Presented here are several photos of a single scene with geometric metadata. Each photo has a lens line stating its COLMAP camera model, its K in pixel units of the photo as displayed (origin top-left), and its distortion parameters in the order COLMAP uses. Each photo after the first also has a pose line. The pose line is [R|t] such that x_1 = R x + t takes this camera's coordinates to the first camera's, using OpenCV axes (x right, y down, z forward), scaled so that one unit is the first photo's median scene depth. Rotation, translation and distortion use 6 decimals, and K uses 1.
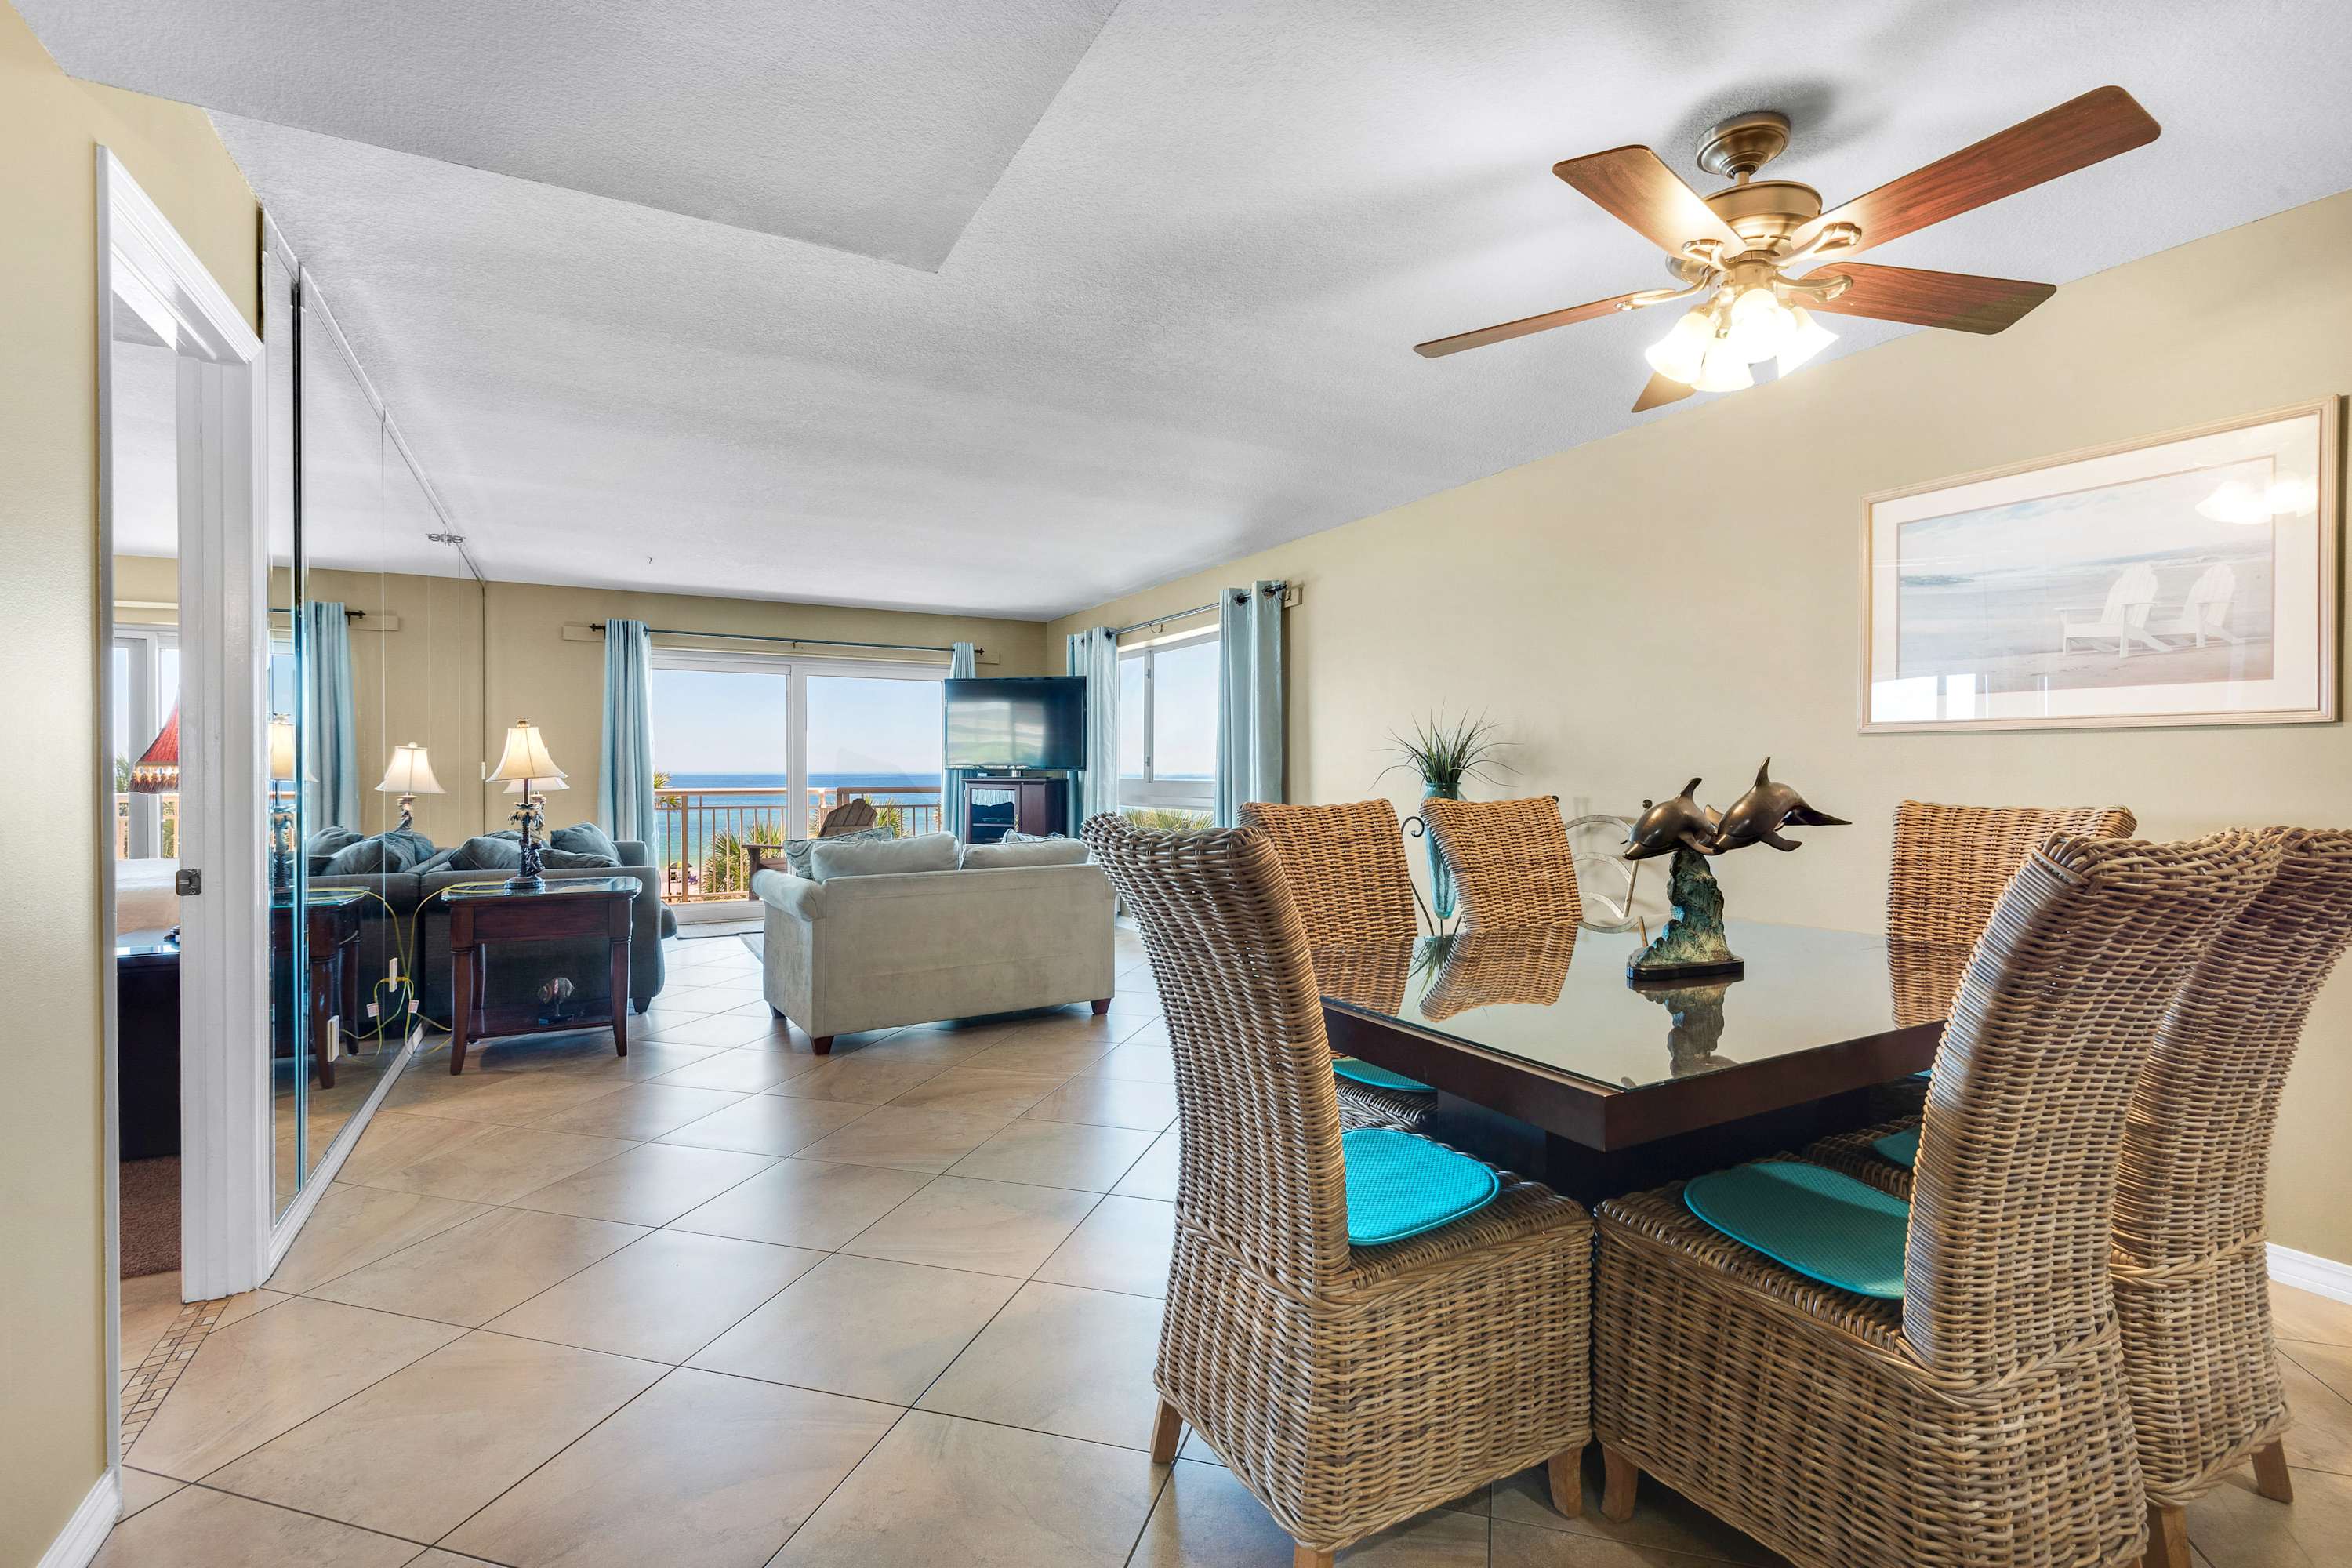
lens RADIAL K [[1075.5, 0, 1176.7], [0, 1075.5, 775.0], [0, 0, 1]] dist [0.041762, -0.029978]
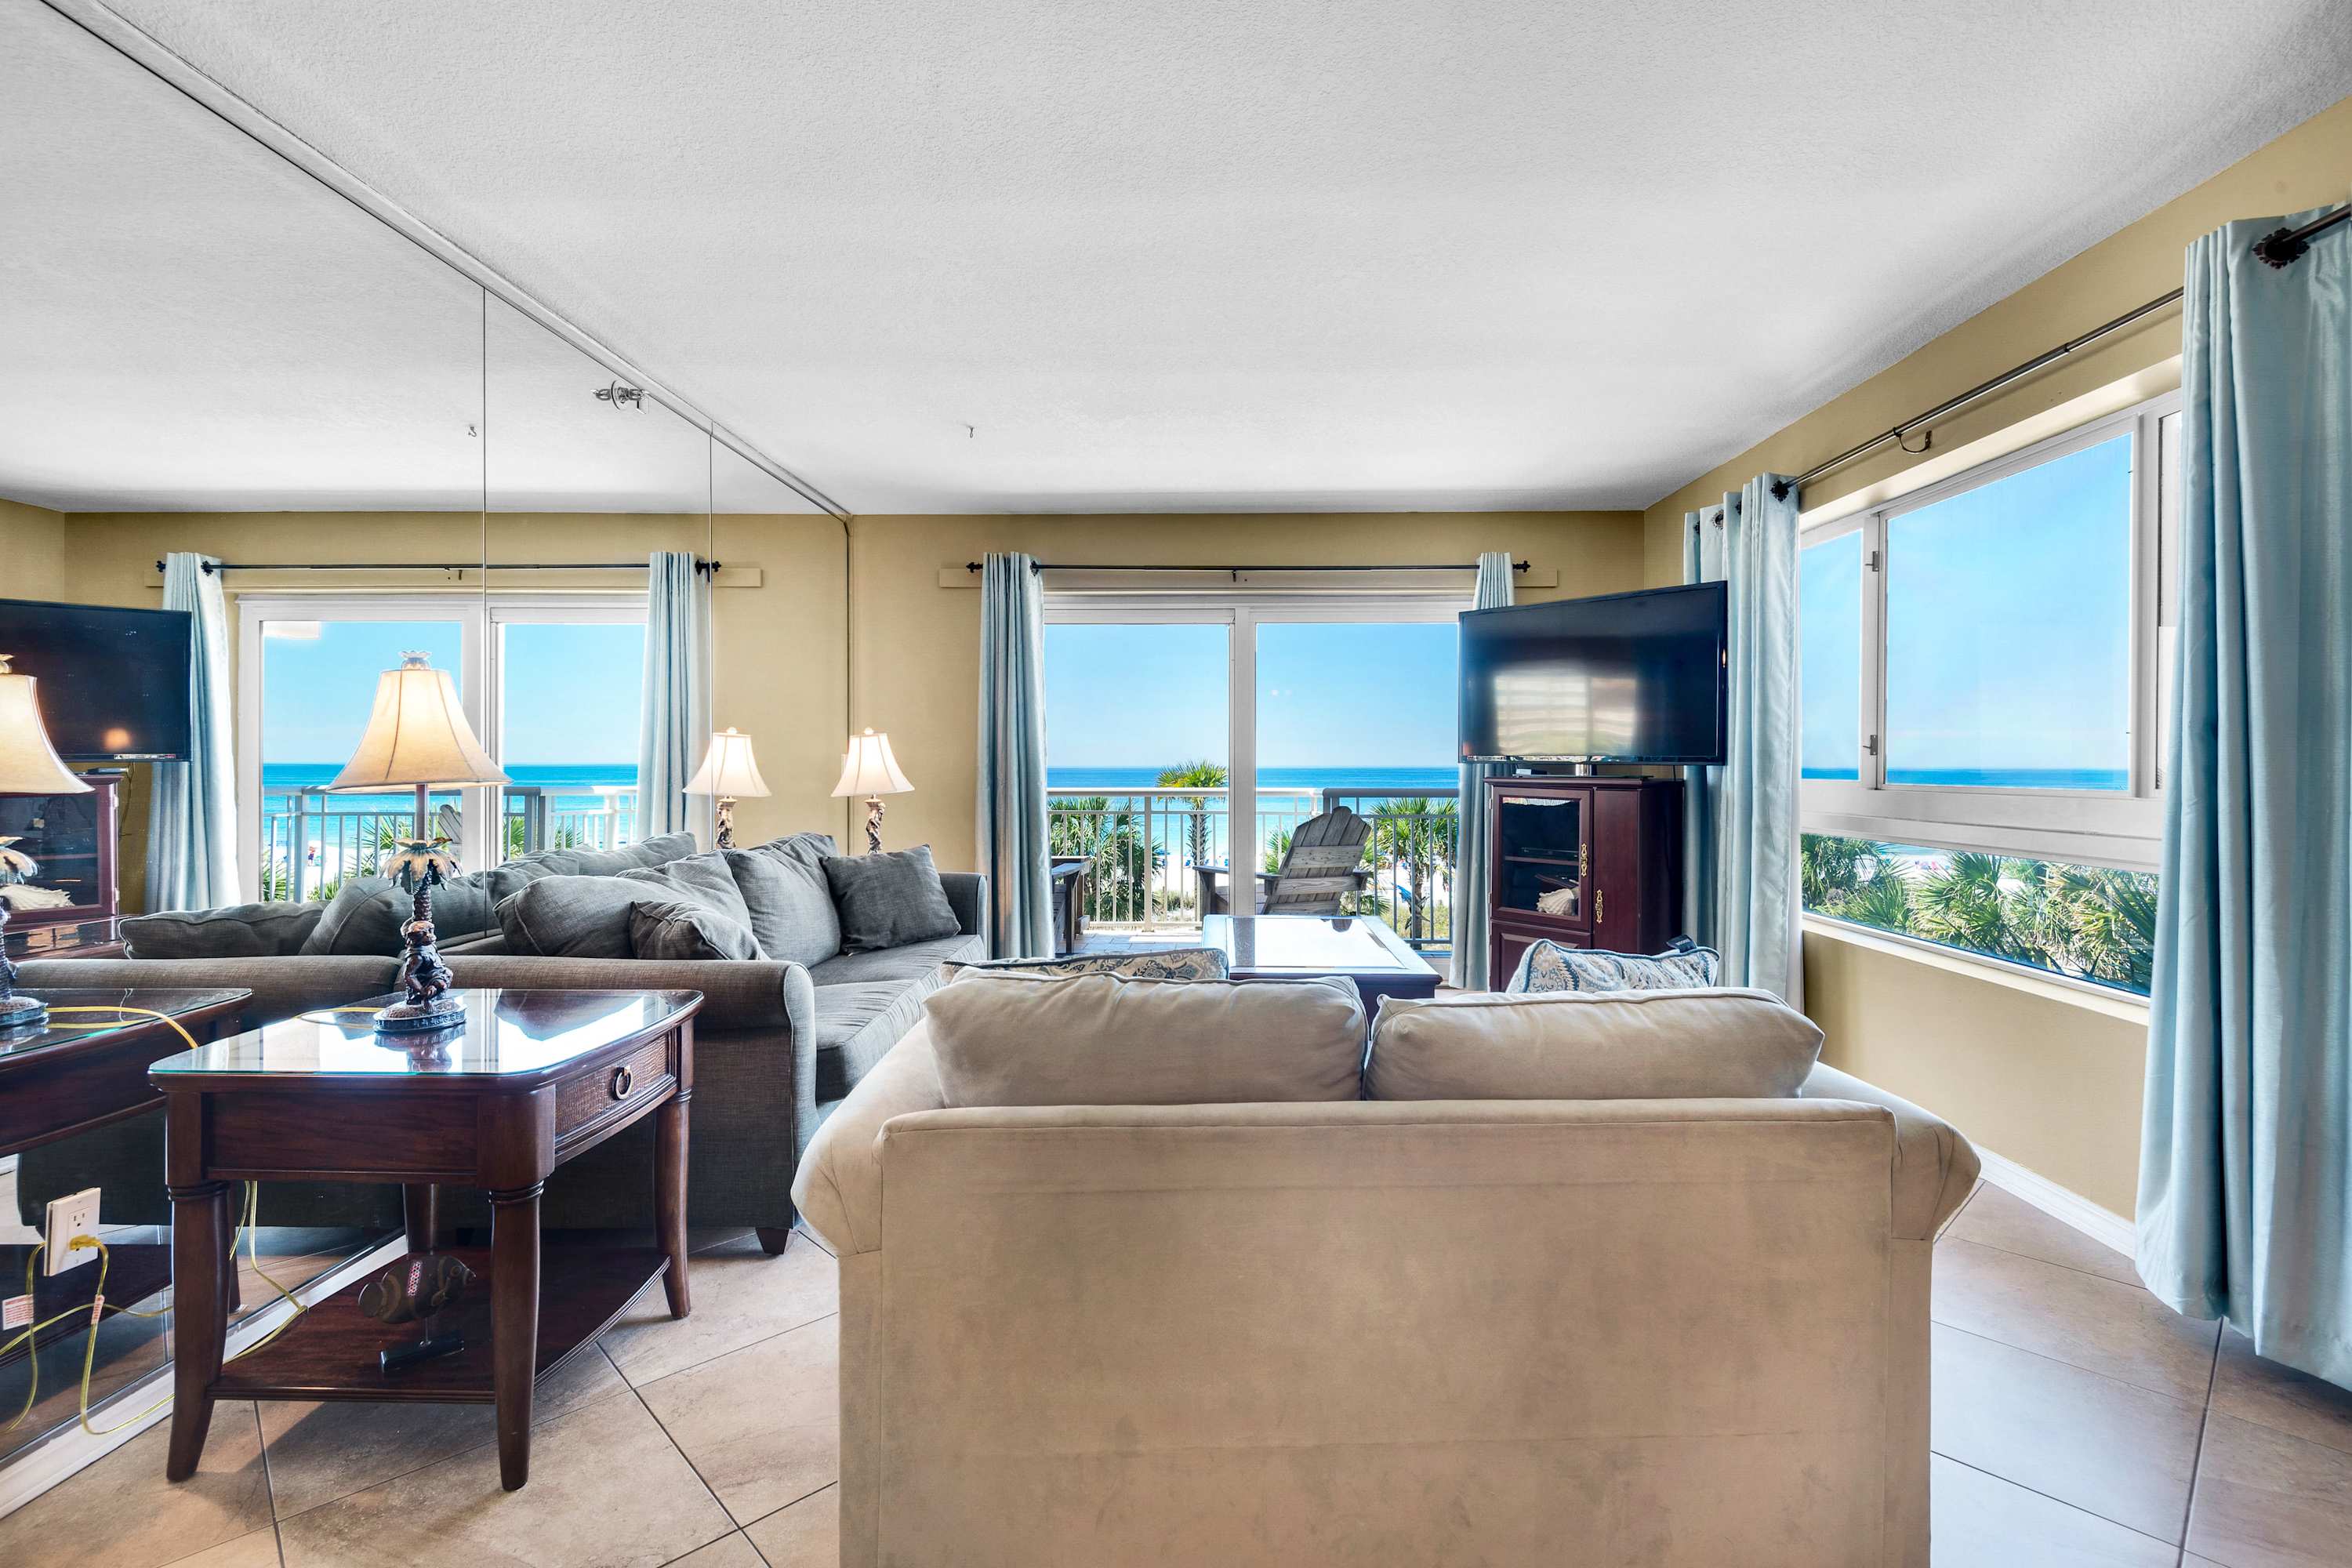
lens RADIAL K [[1100.6, 0, 1181.7], [0, 1100.6, 763.1], [0, 0, 1]] dist [0.023419, -0.017351]
pose [[0.872165, -0.000834, -0.489211, -0.204291], [-0.001424, 0.999990, -0.004243, -0.008640], [0.489210, 0.004398, 0.872155, 1.596403]]
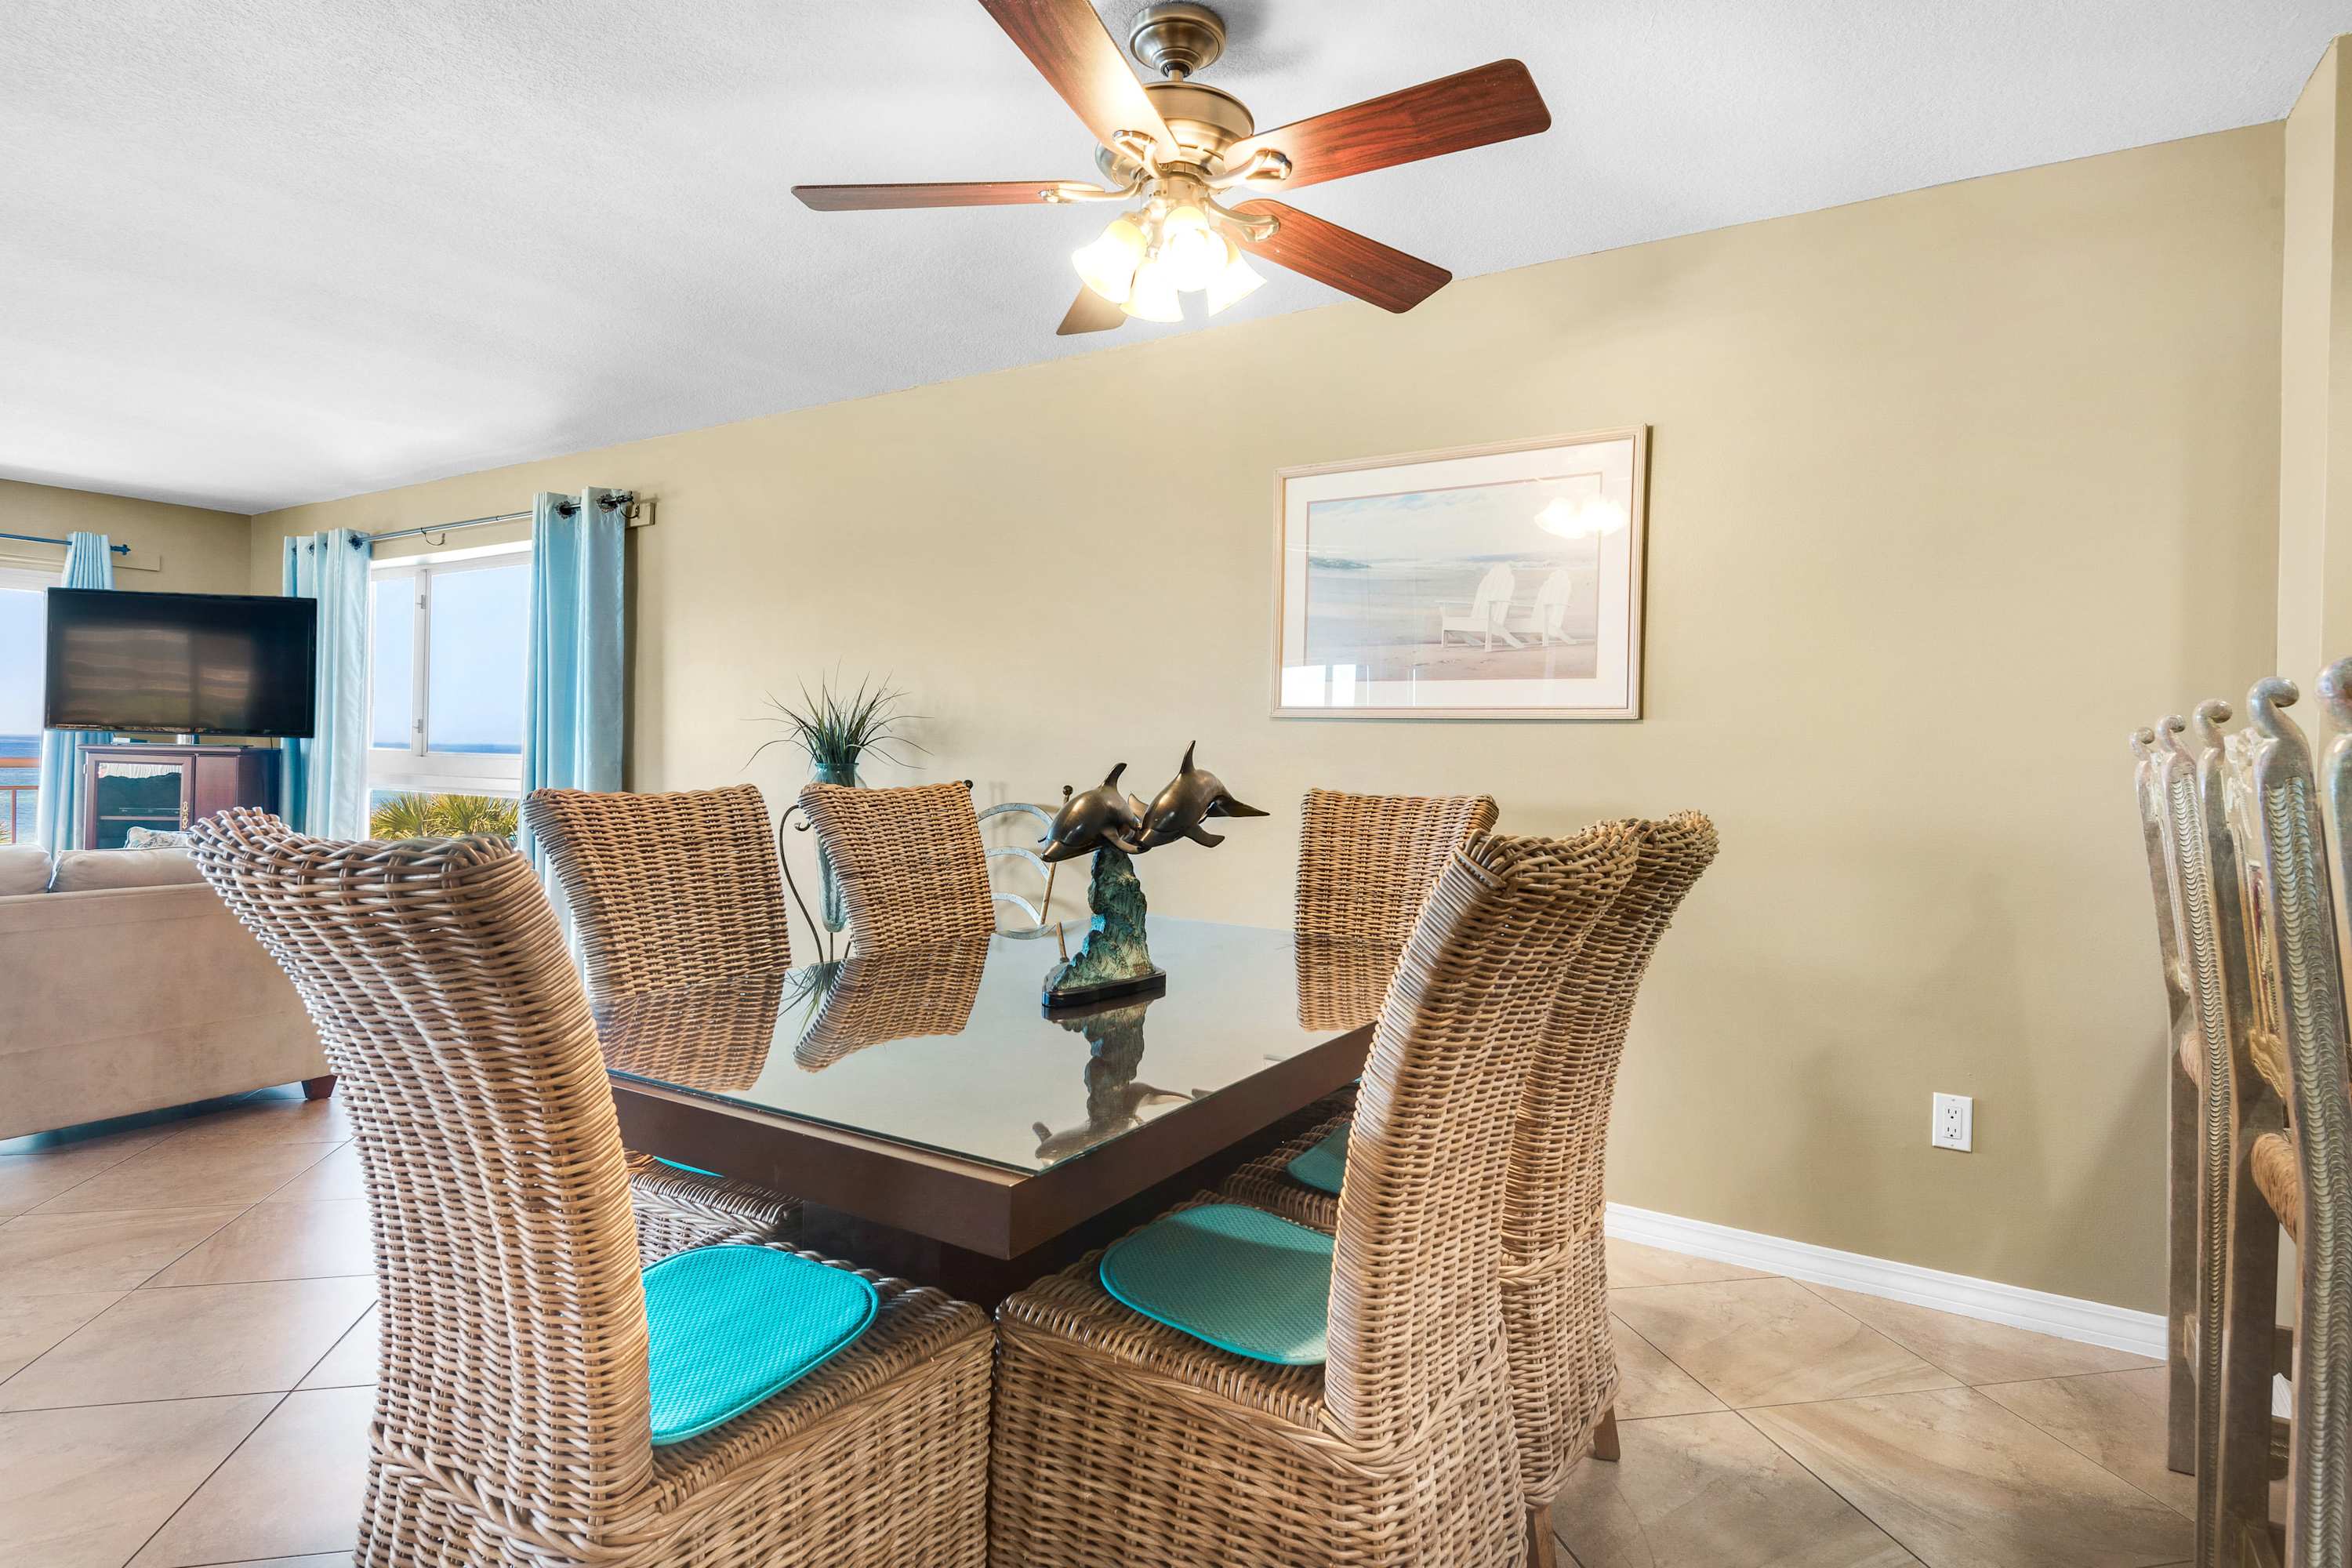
lens RADIAL K [[1250.2, 0, 1192.9], [0, 1250.2, 764.0], [0, 0, 1]] dist [0.030784, -0.029390]
pose [[0.872416, 0.012247, 0.488610, 0.046445], [-0.016885, 0.999844, 0.005088, -0.002672], [-0.488472, -0.012689, 0.872487, 0.111697]]
